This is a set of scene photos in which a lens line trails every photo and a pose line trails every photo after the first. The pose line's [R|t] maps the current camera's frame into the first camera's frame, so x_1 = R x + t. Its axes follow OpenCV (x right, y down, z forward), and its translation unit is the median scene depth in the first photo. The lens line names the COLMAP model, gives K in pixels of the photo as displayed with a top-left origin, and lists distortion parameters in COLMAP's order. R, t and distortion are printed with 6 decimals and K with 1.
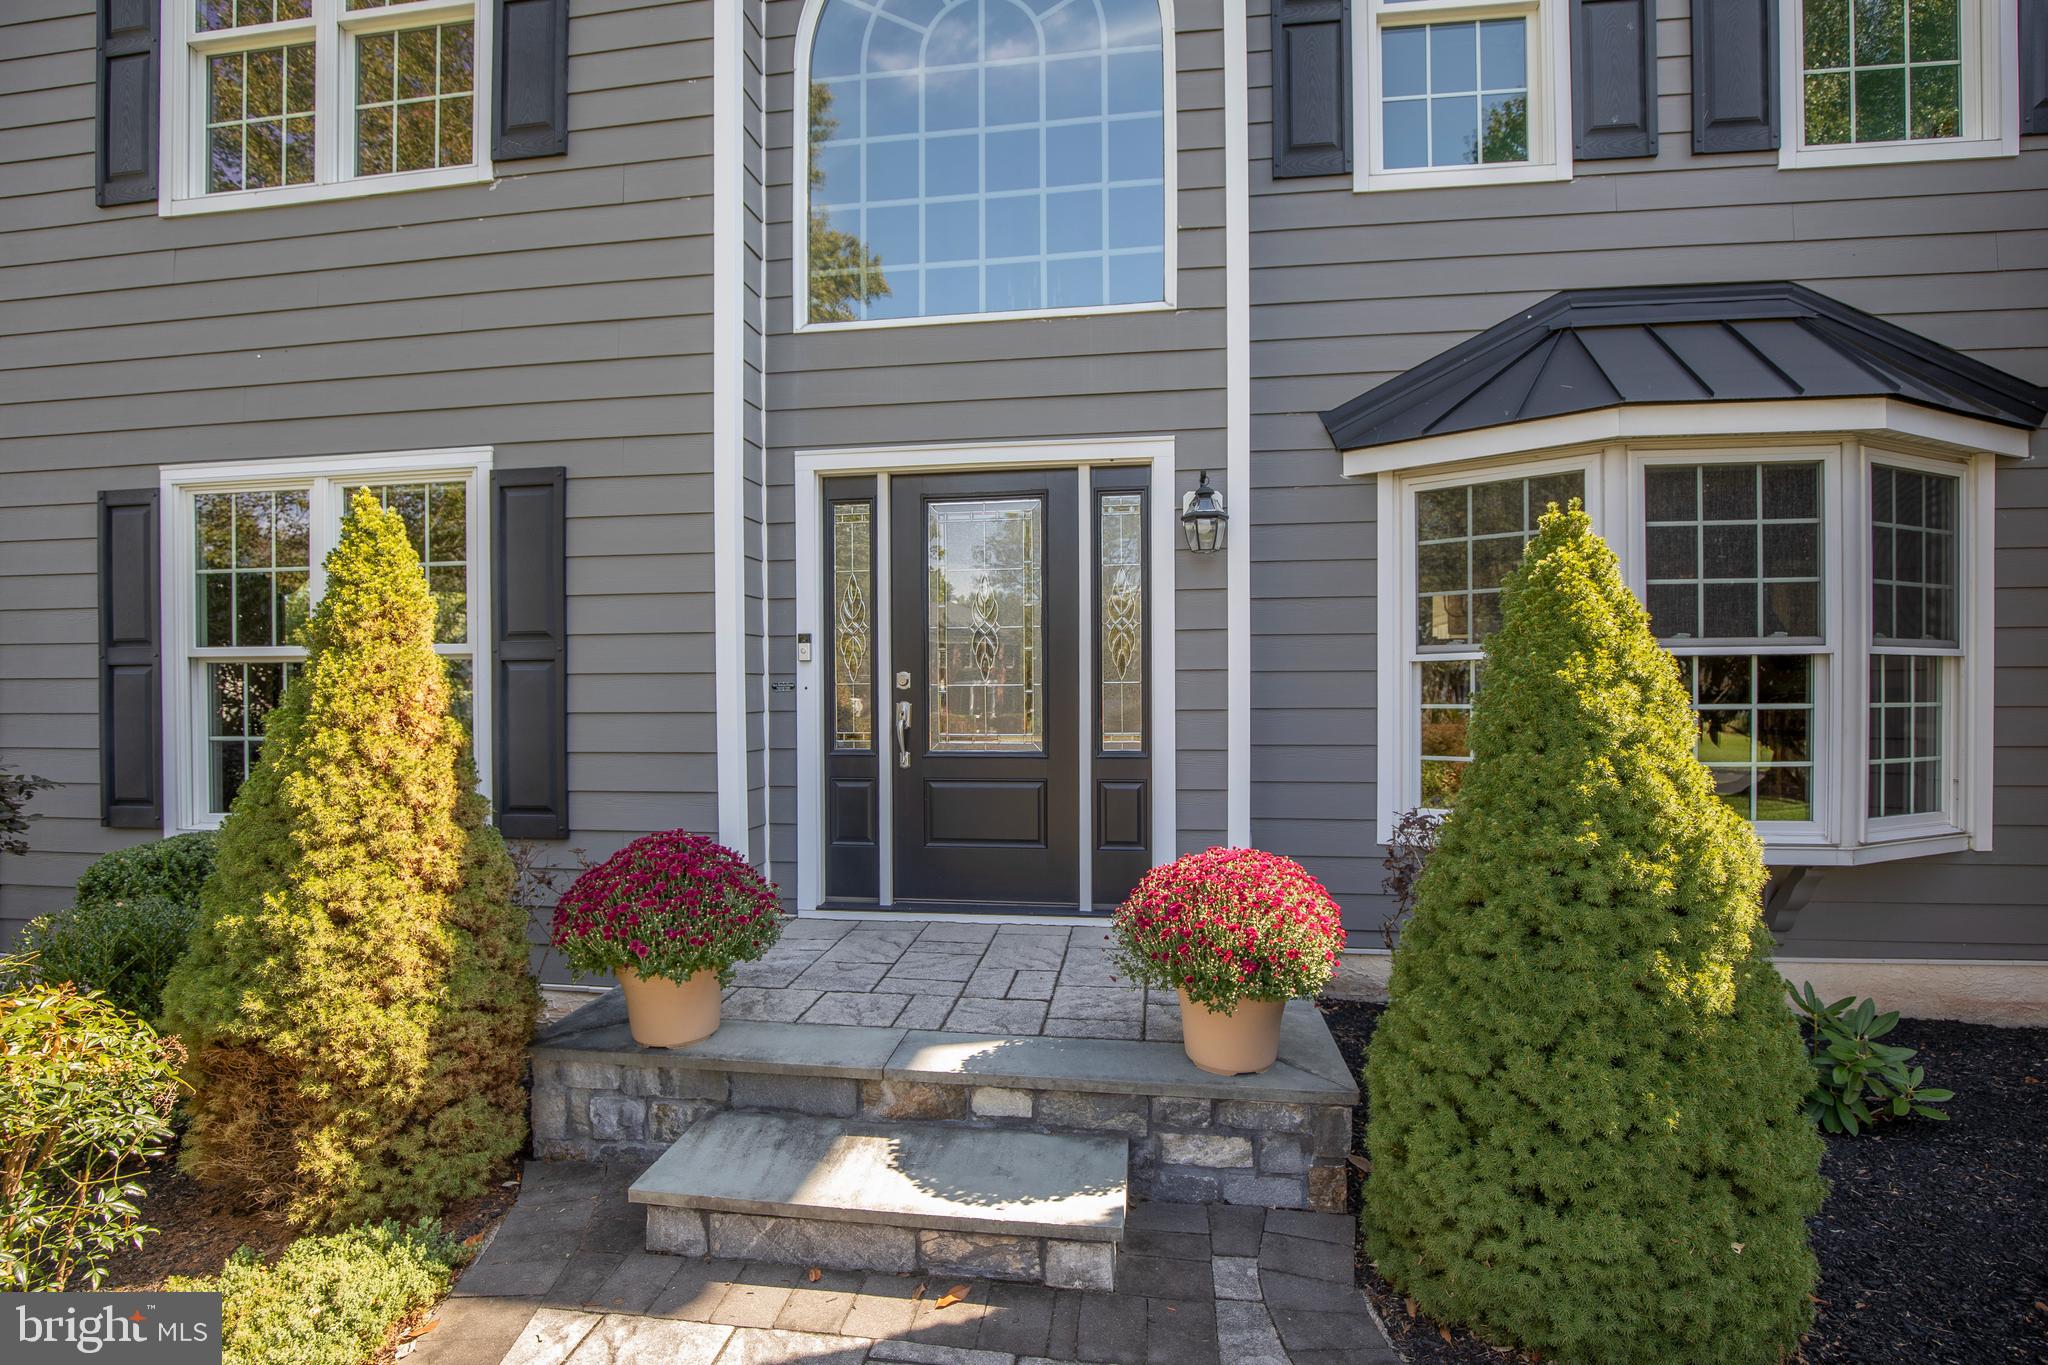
lens RADIAL K [[981.7, 0, 1020.0], [0, 981.7, 684.6], [0, 0, 1]] dist [-0.015317, -0.000473]
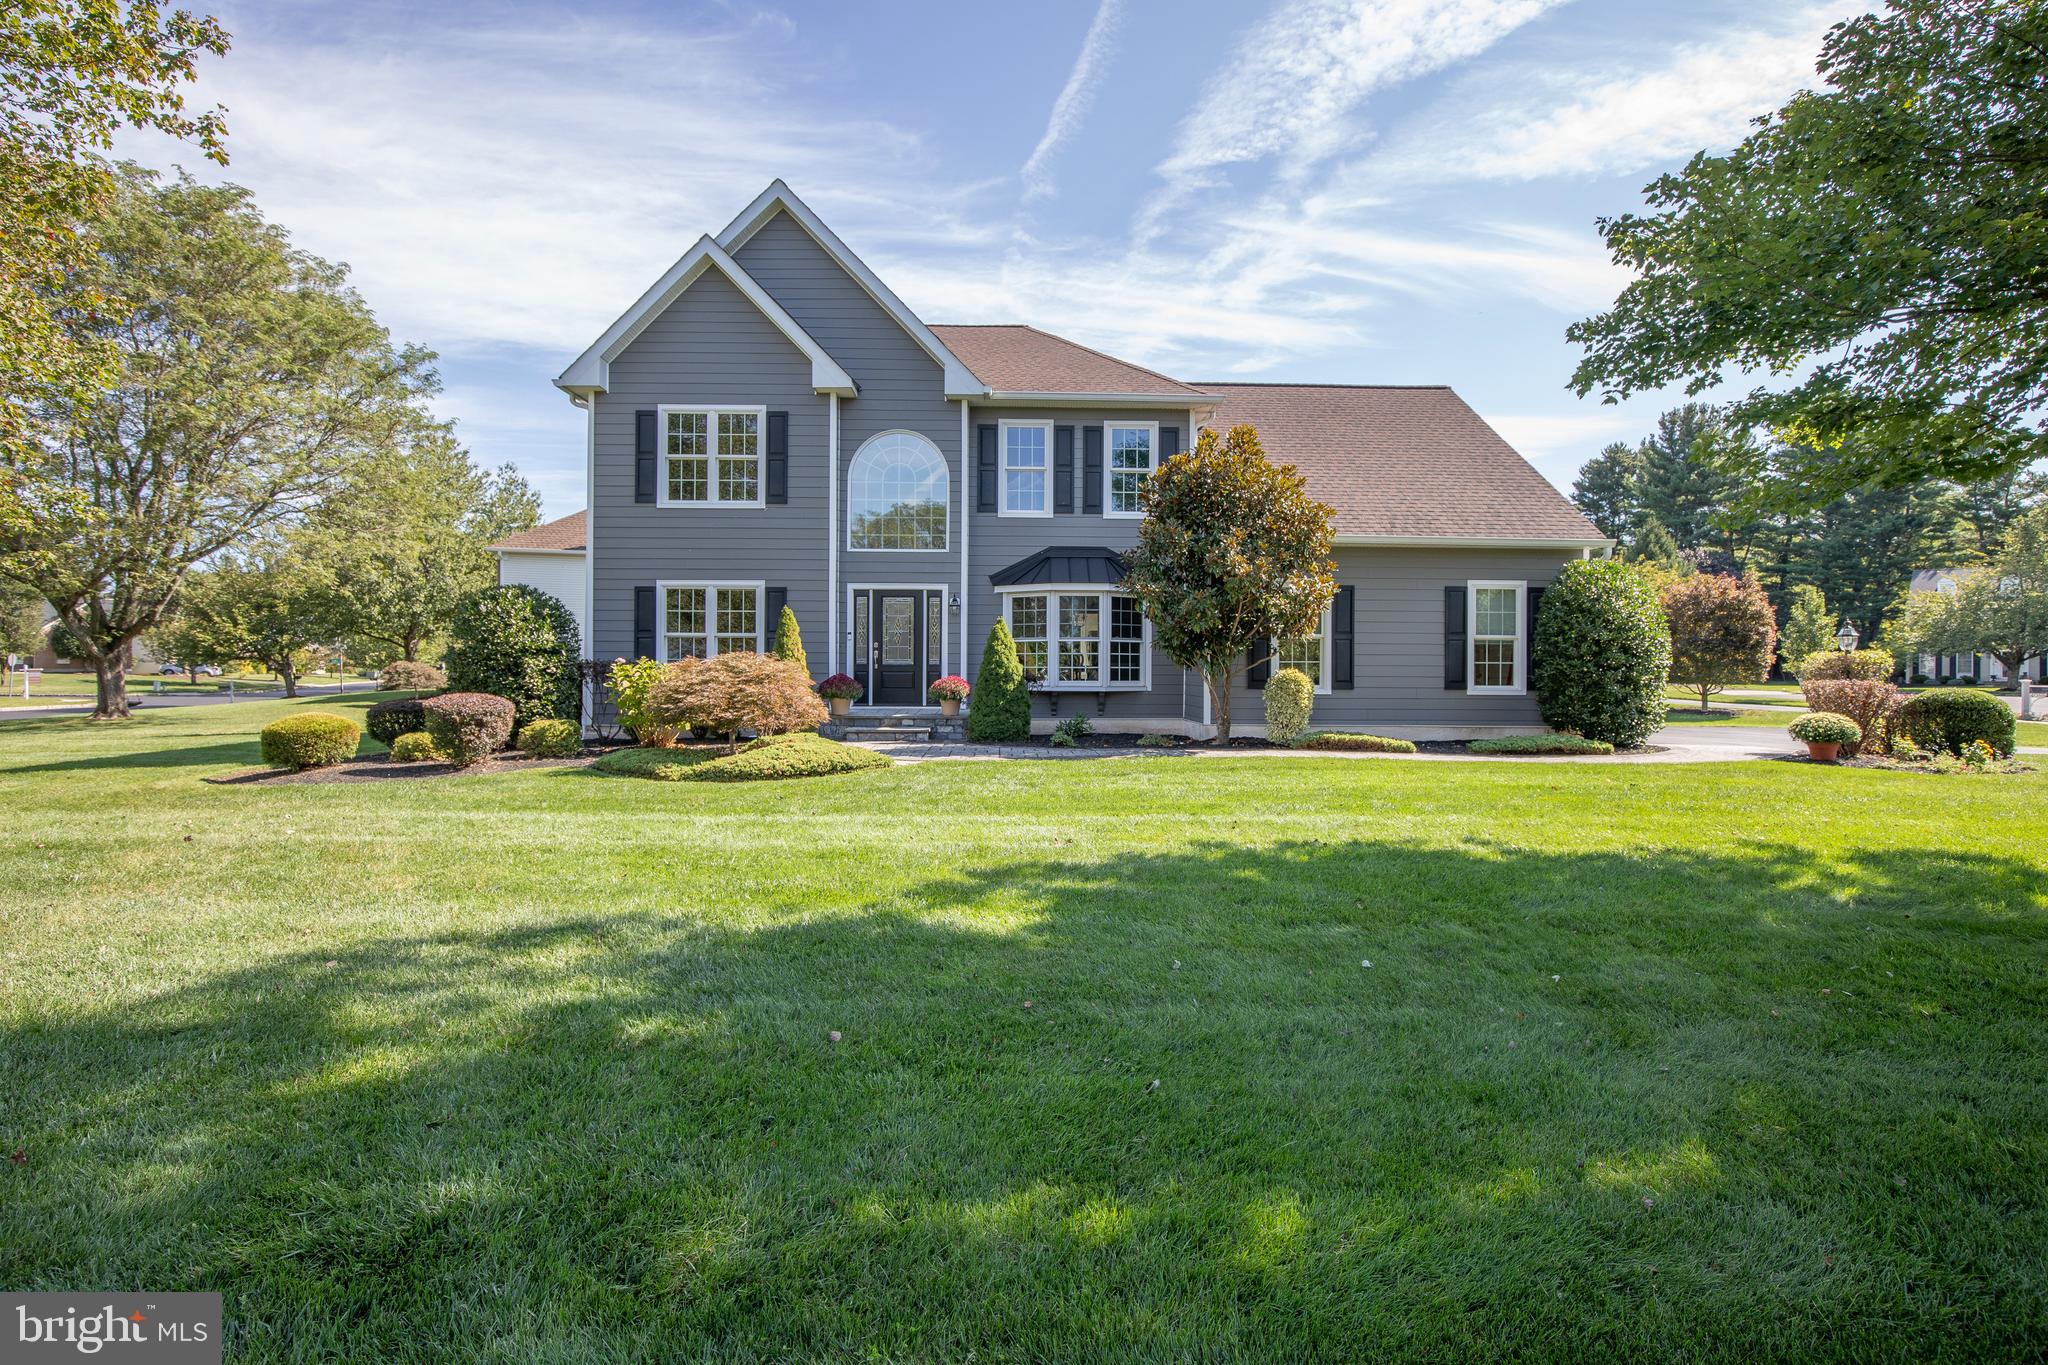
lens RADIAL K [[981.7, 0, 1021.4], [0, 981.7, 674.4], [0, 0, 1]] dist [-0.015317, -0.000473]
pose [[0.987607, 0.008801, 0.156698, -0.160946], [-0.010816, 0.999869, 0.012007, 0.057737], [-0.156572, -0.013553, 0.987574, -2.838274]]
